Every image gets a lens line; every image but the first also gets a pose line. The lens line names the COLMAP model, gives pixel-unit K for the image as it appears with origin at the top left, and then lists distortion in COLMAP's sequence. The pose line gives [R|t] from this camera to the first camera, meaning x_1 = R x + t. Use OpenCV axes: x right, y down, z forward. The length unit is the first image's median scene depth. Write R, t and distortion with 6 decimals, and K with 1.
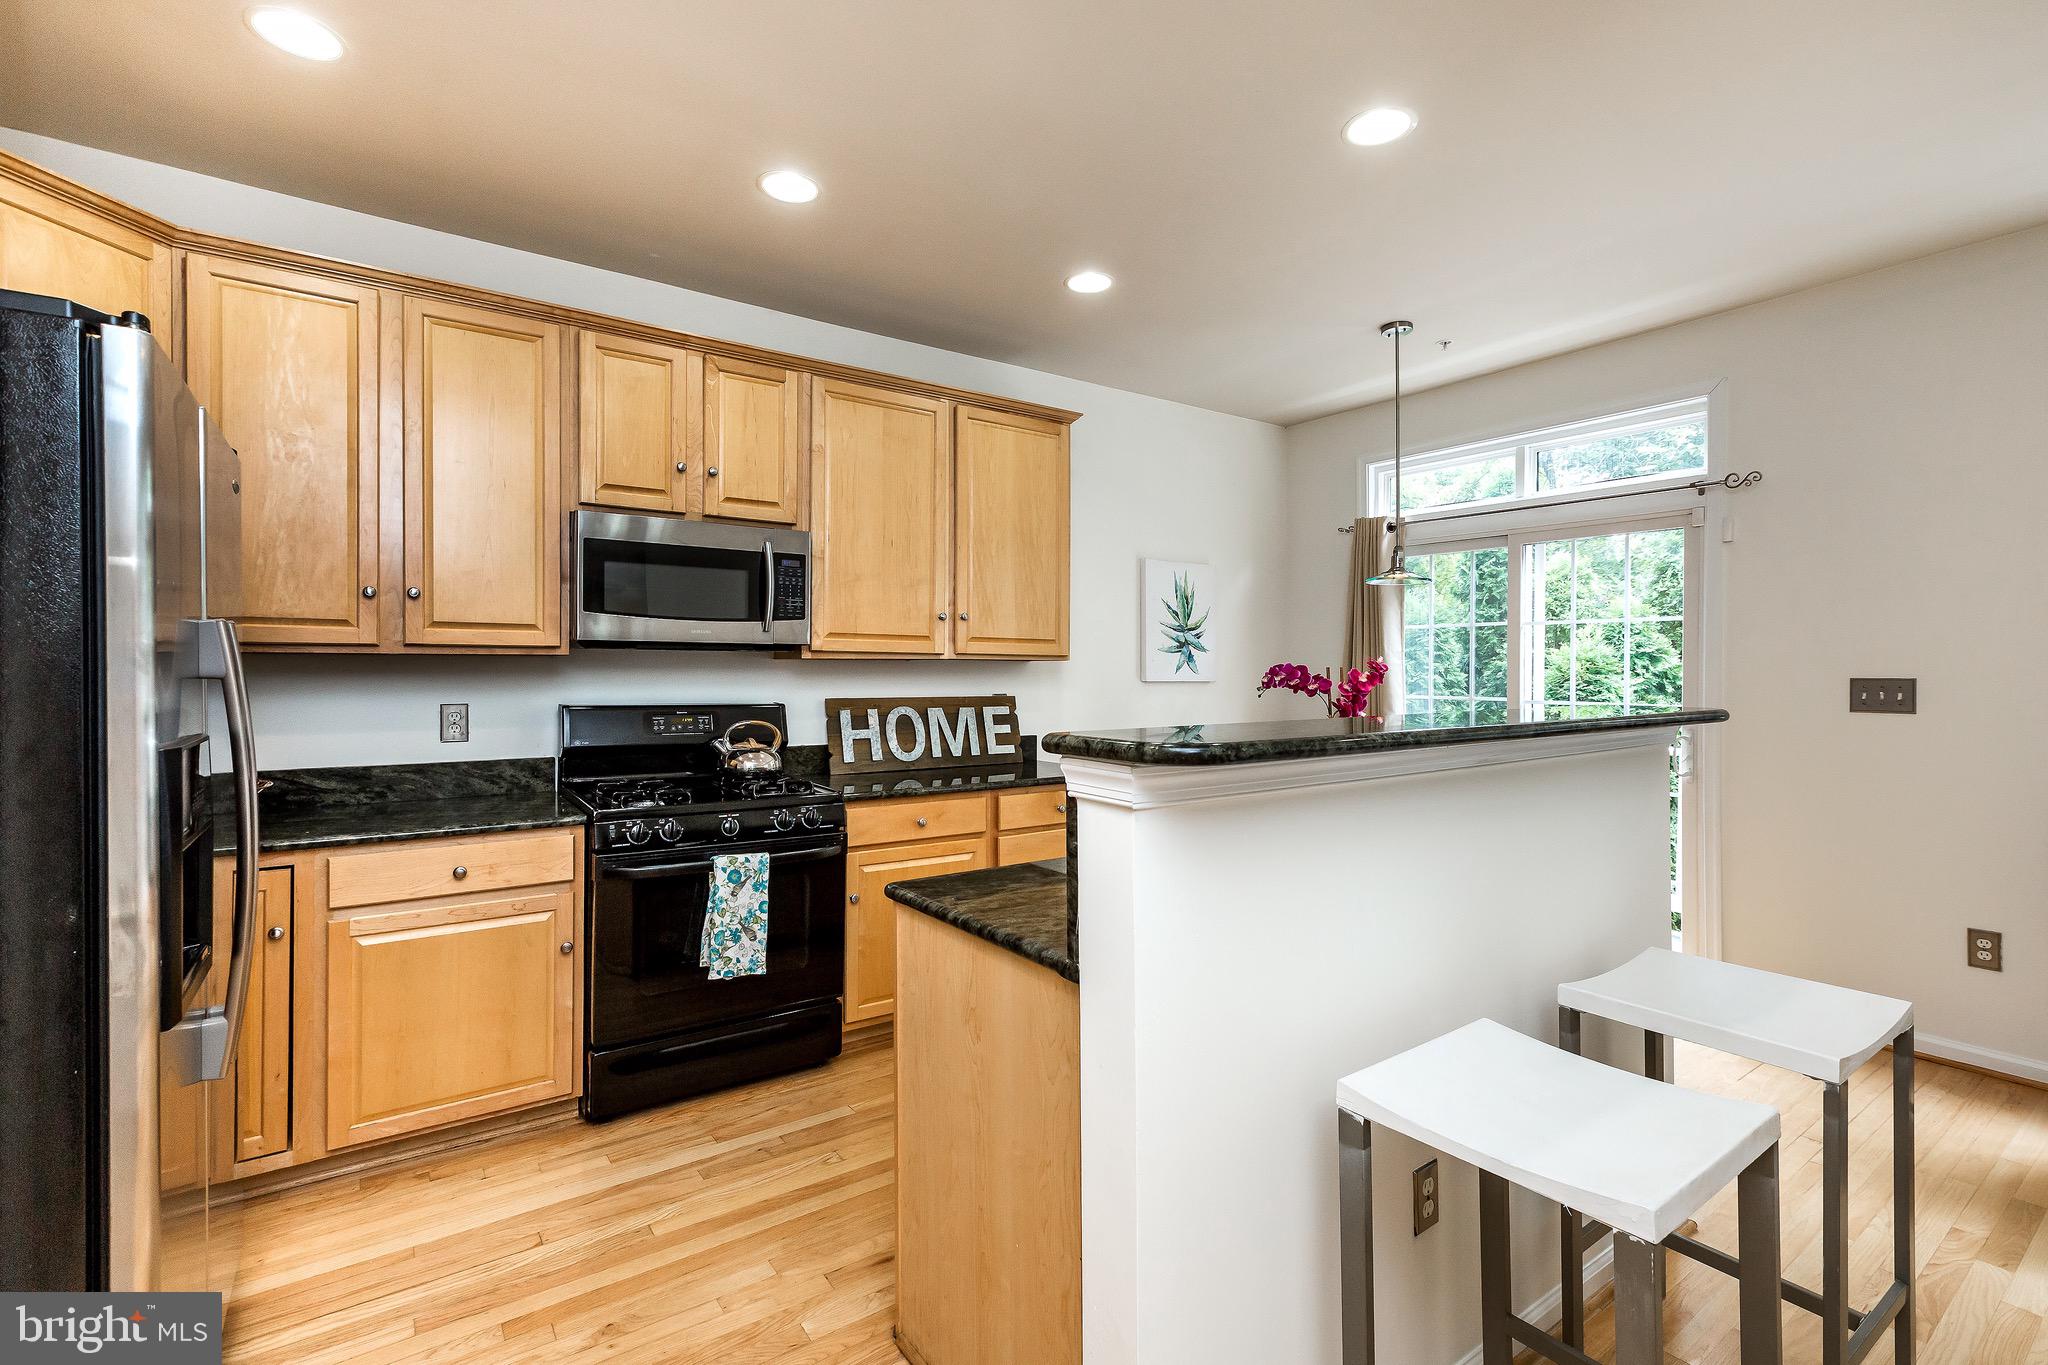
lens RADIAL K [[919.8, 0, 1019.9], [0, 919.8, 668.5], [0, 0, 1]] dist [-0.000627, 0.000071]
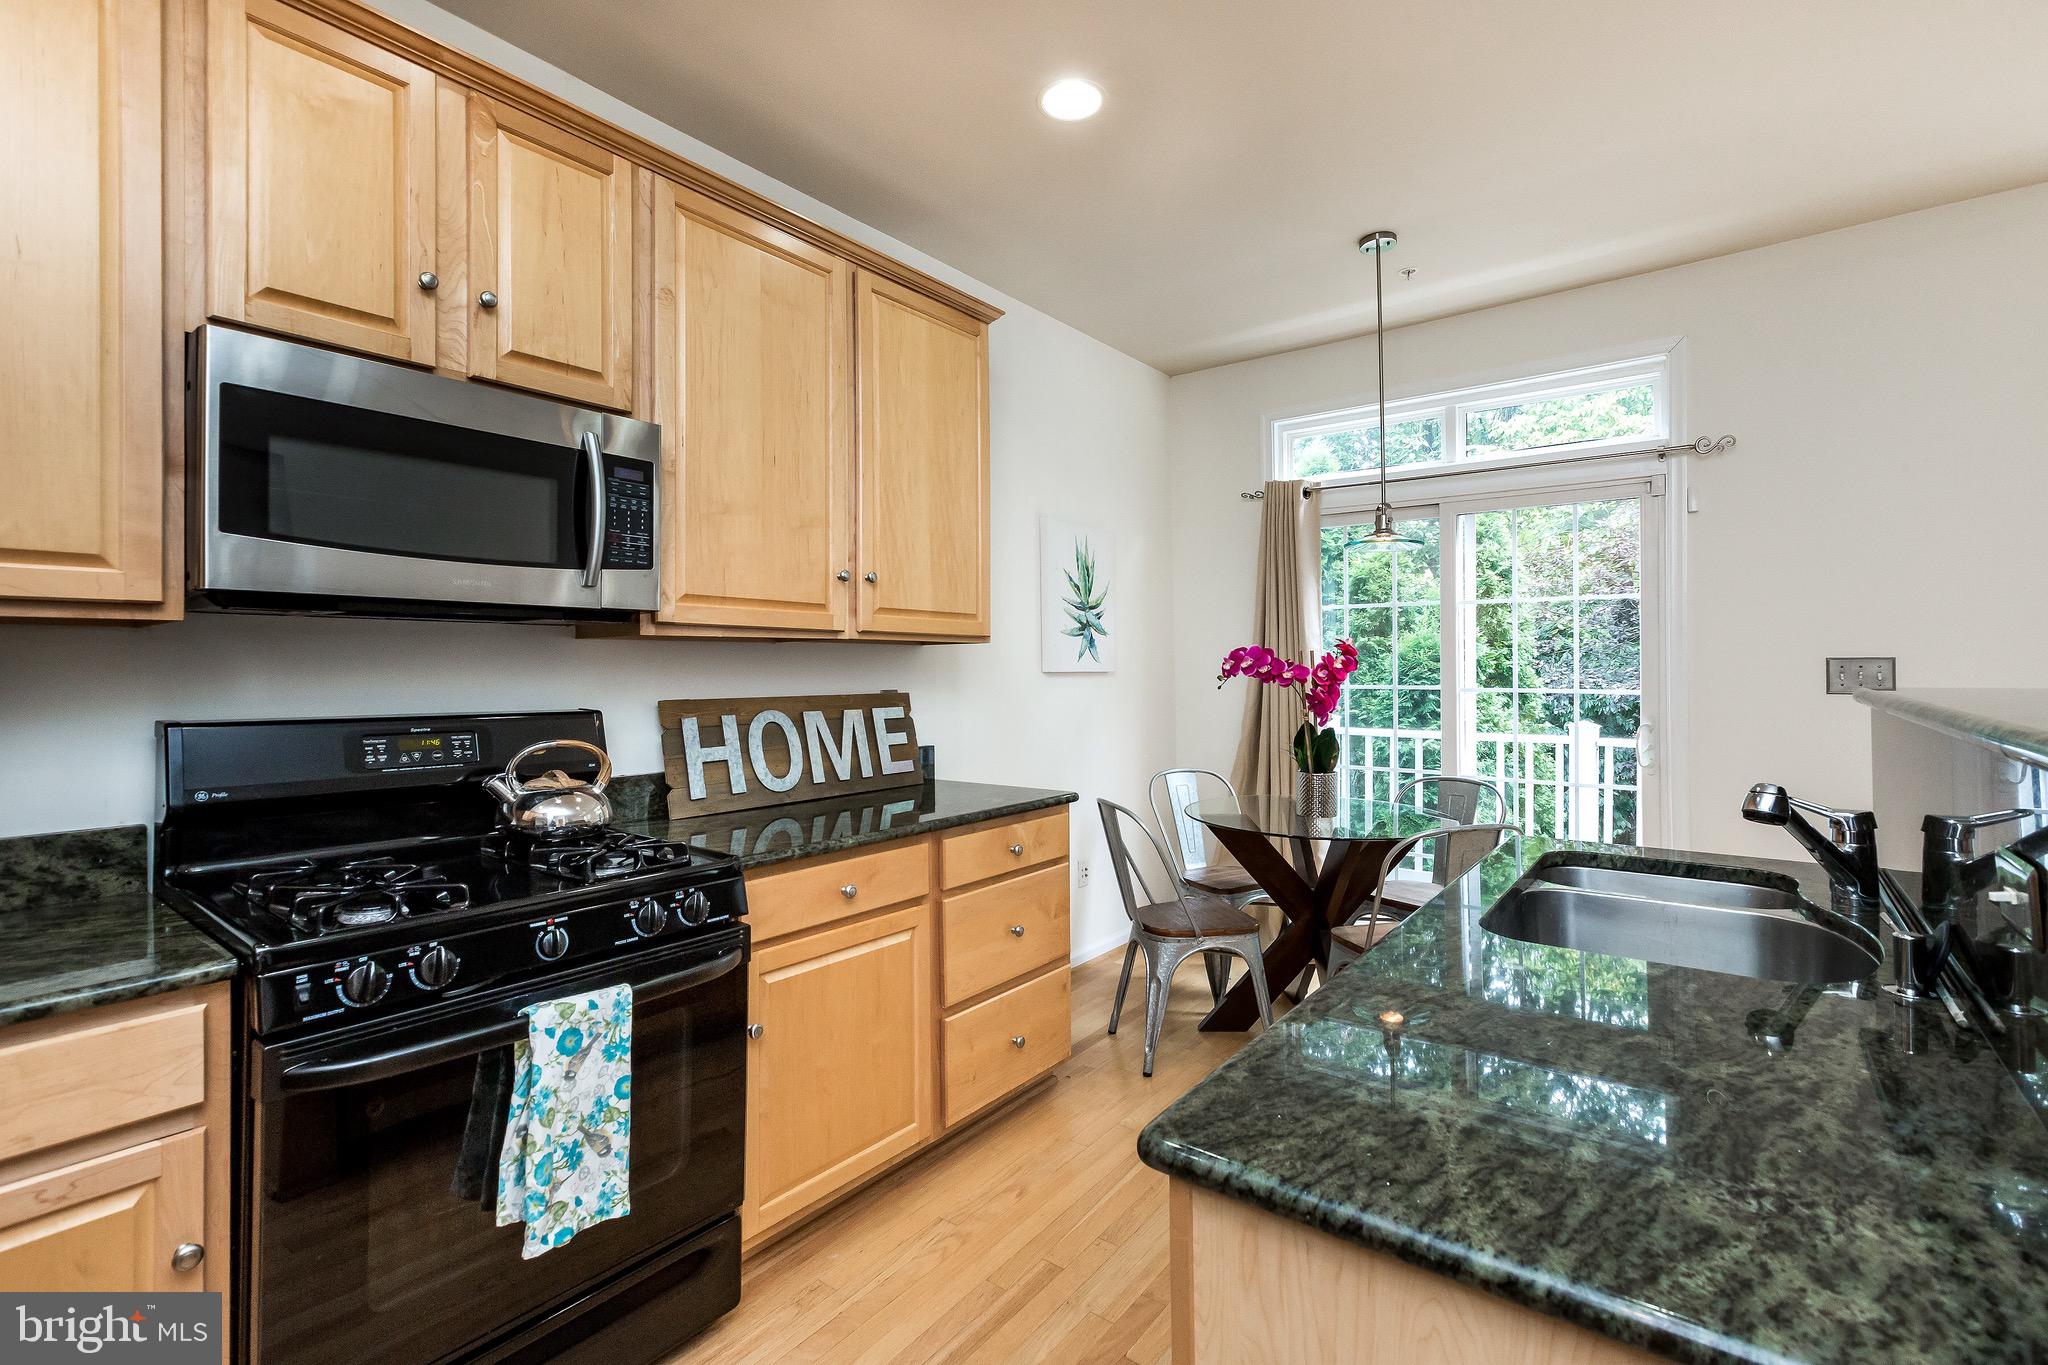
lens RADIAL K [[913.6, 0, 984.6], [0, 913.6, 660.0], [0, 0, 1]] dist [0.002634, -0.000016]
pose [[0.959667, -0.006606, 0.281061, -0.180804], [0.008693, 0.999943, -0.006178, 0.010845], [-0.281004, 0.008372, 0.959670, 0.341135]]
